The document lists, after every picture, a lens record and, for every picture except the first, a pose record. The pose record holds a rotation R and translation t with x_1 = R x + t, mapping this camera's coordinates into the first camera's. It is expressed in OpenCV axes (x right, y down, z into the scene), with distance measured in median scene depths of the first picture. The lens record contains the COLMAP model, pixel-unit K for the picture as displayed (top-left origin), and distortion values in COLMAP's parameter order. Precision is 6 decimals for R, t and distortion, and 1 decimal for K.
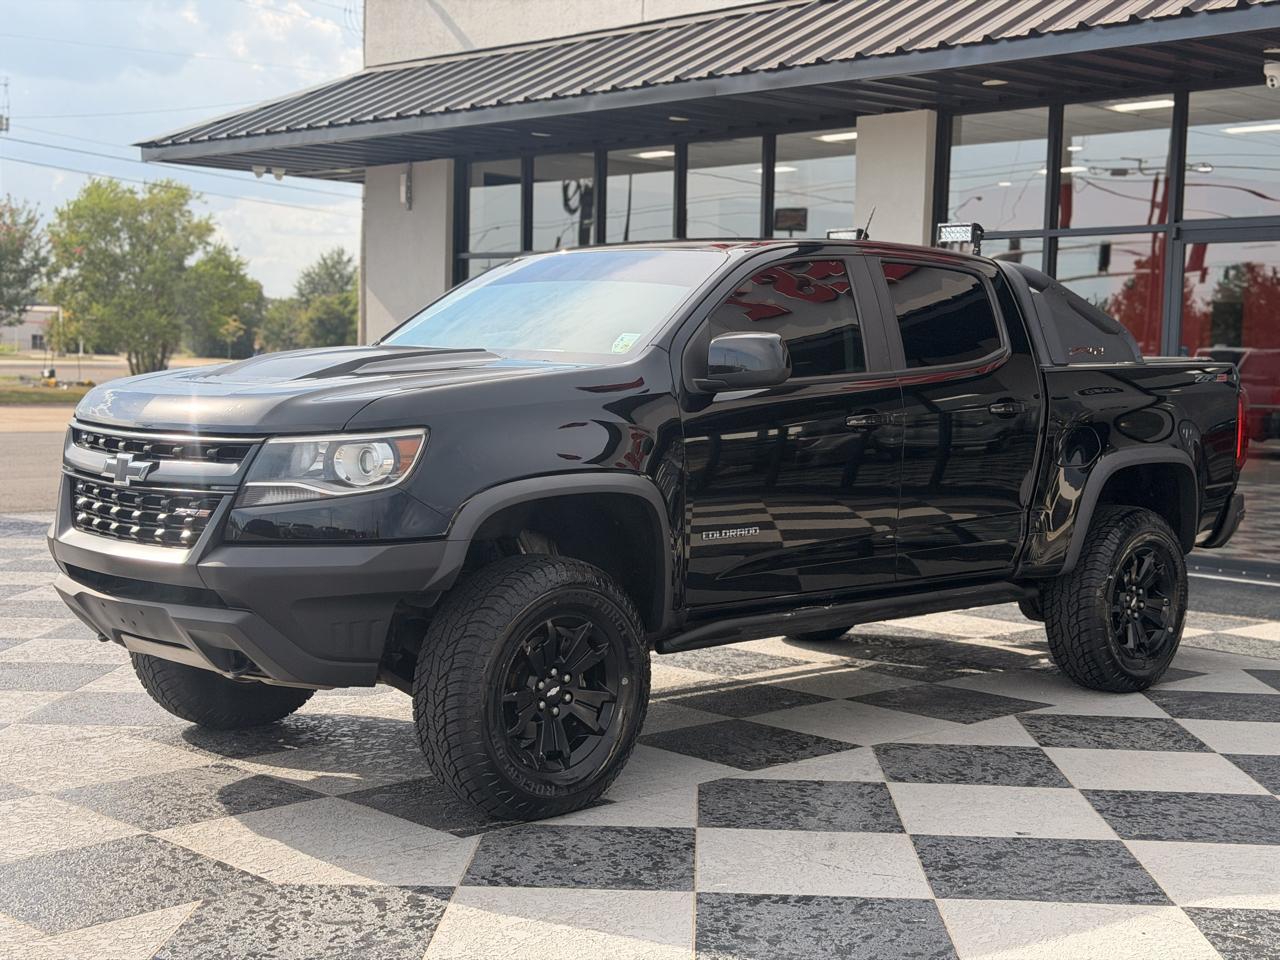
lens RADIAL K [[1770.0, 0, 633.3], [0, 1770.0, 509.8], [0, 0, 1]] dist [0.159752, -0.141046]
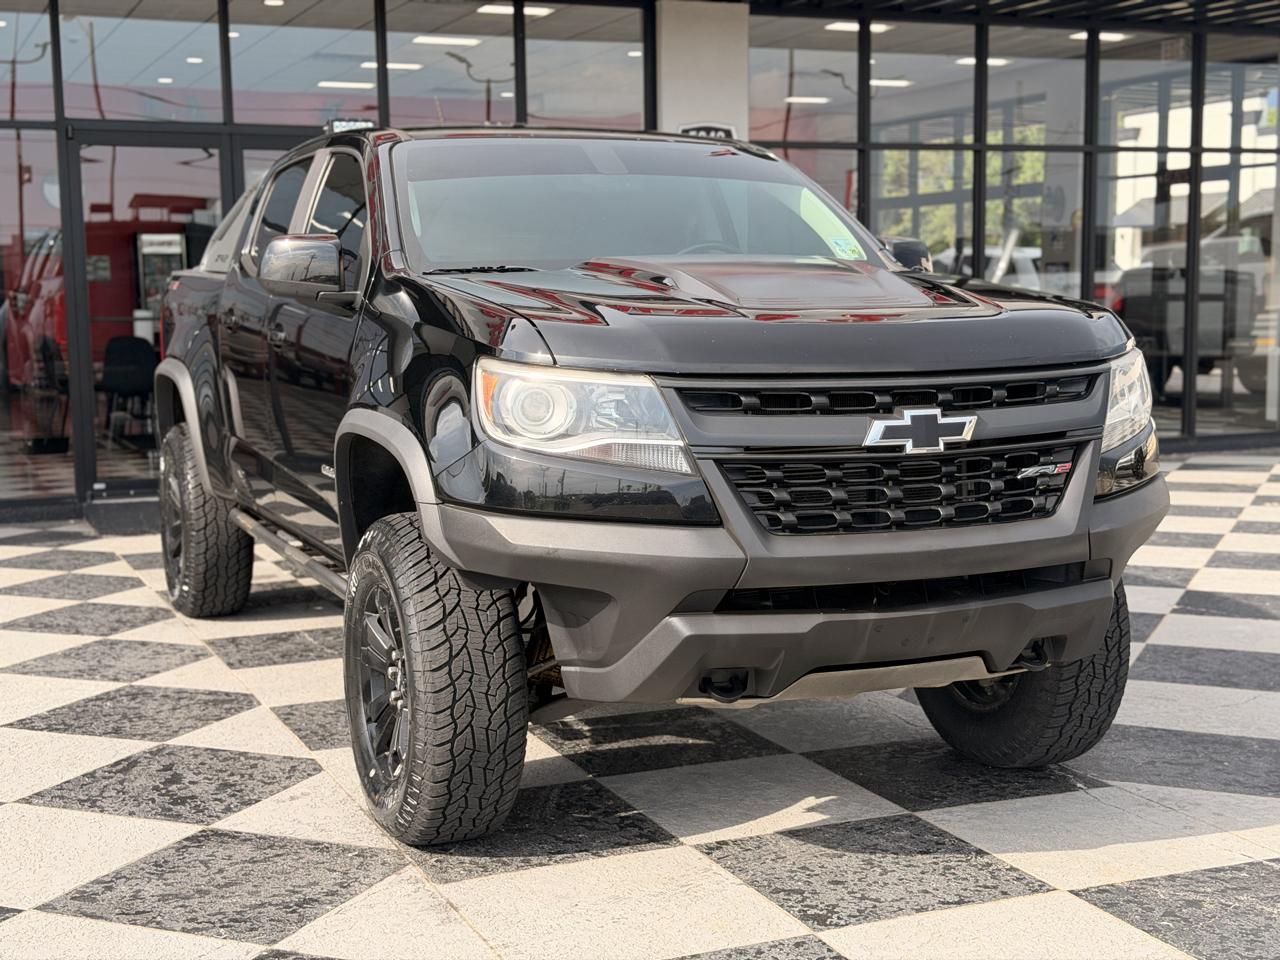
lens RADIAL K [[1770.0, 0, 633.3], [0, 1770.0, 509.8], [0, 0, 1]] dist [0.159752, -0.141046]
pose [[0.370573, -0.141031, 0.918034, -0.988338], [0.098267, 0.988811, 0.112238, -0.082699], [-0.923591, 0.048620, 0.380285, 0.842737]]
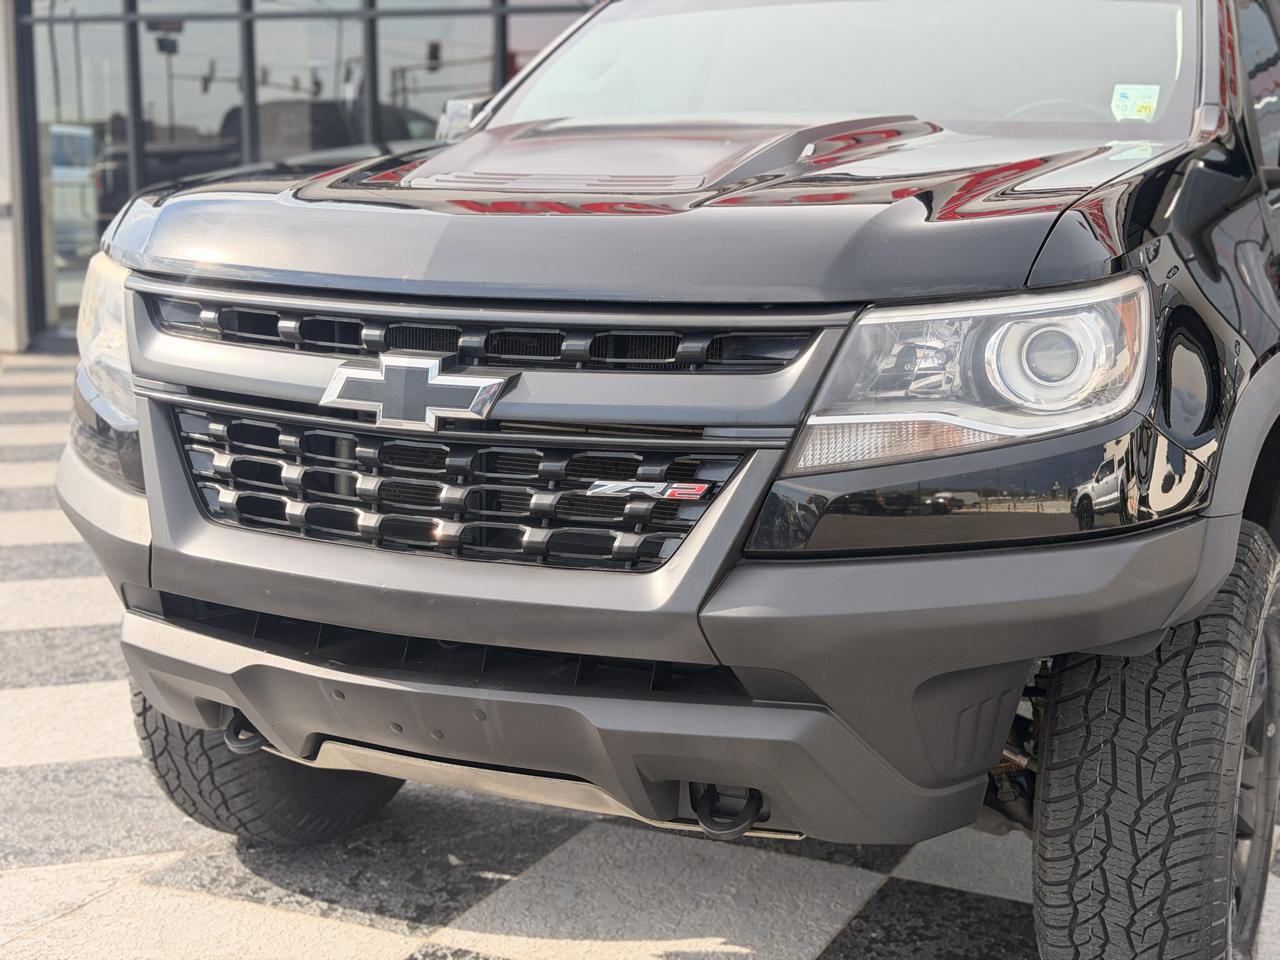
lens RADIAL K [[1770.0, 0, 633.3], [0, 1770.0, 509.8], [0, 0, 1]] dist [0.159752, -0.141046]
pose [[0.942058, -0.073733, 0.327246, -0.378004], [0.039517, 0.993145, 0.110010, -0.039723], [-0.333114, -0.090704, 0.938514, 0.577038]]
